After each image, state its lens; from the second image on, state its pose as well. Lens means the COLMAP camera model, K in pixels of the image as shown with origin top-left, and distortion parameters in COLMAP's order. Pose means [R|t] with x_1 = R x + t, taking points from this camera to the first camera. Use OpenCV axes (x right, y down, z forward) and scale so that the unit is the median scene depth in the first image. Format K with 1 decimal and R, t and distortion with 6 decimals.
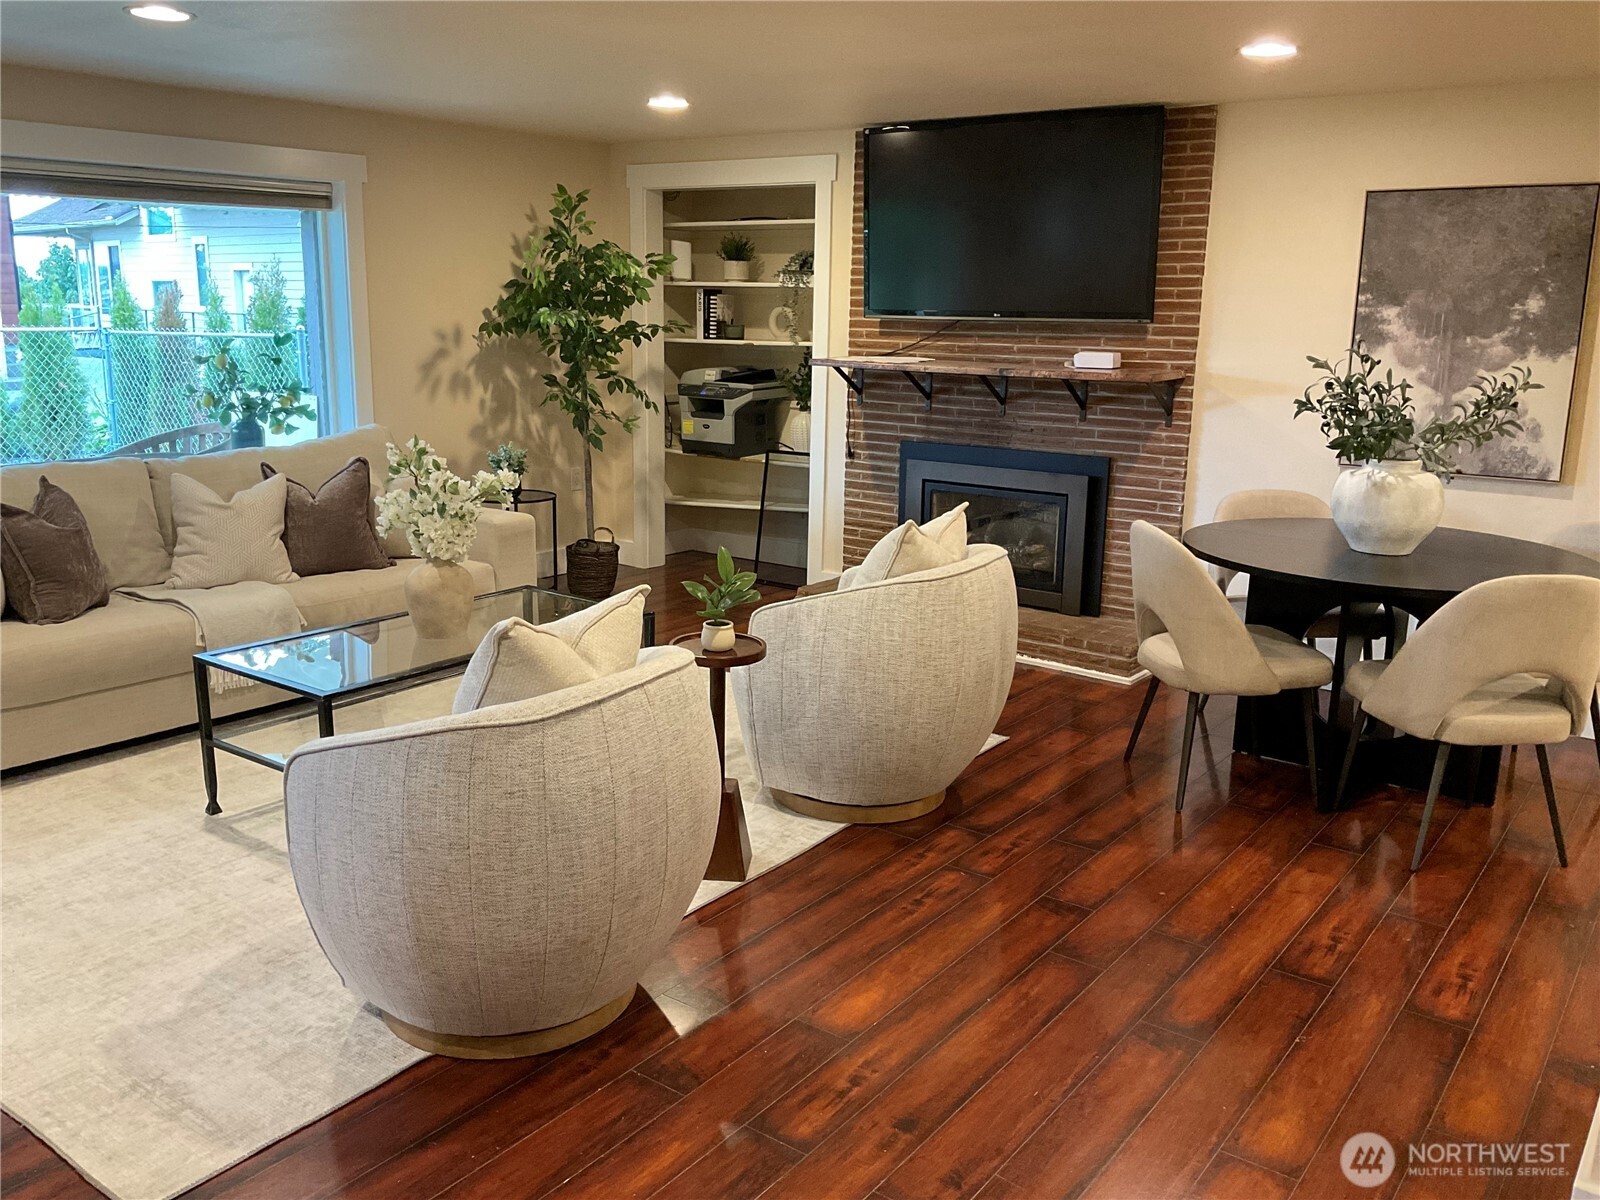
lens RADIAL K [[1318.7, 0, 799.0], [0, 1318.7, 610.6], [0, 0, 1]] dist [0.070039, -0.137390]
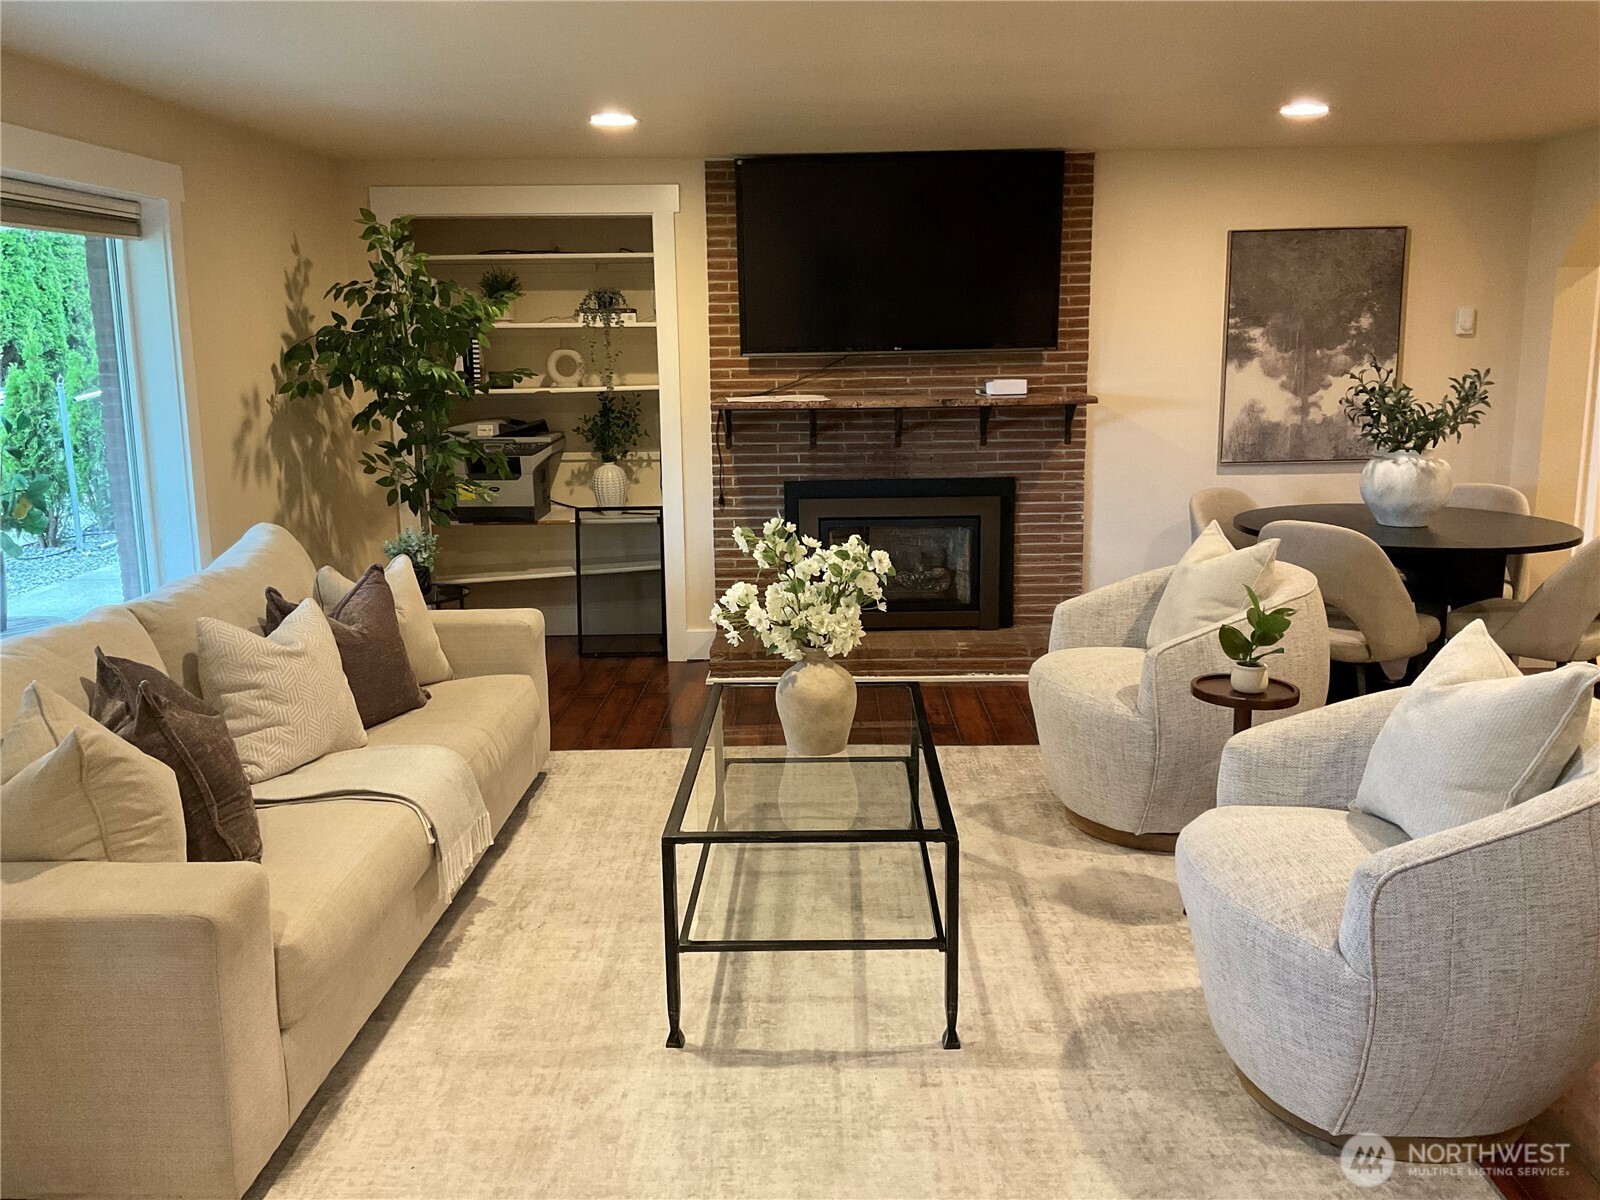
lens RADIAL K [[1318.7, 0, 796.0], [0, 1318.7, 608.3], [0, 0, 1]] dist [0.070039, -0.137390]
pose [[0.814679, -0.146369, 0.561137, -0.533388], [0.161885, 0.986557, 0.022306, -0.065134], [-0.556859, 0.072667, 0.827422, 0.231774]]
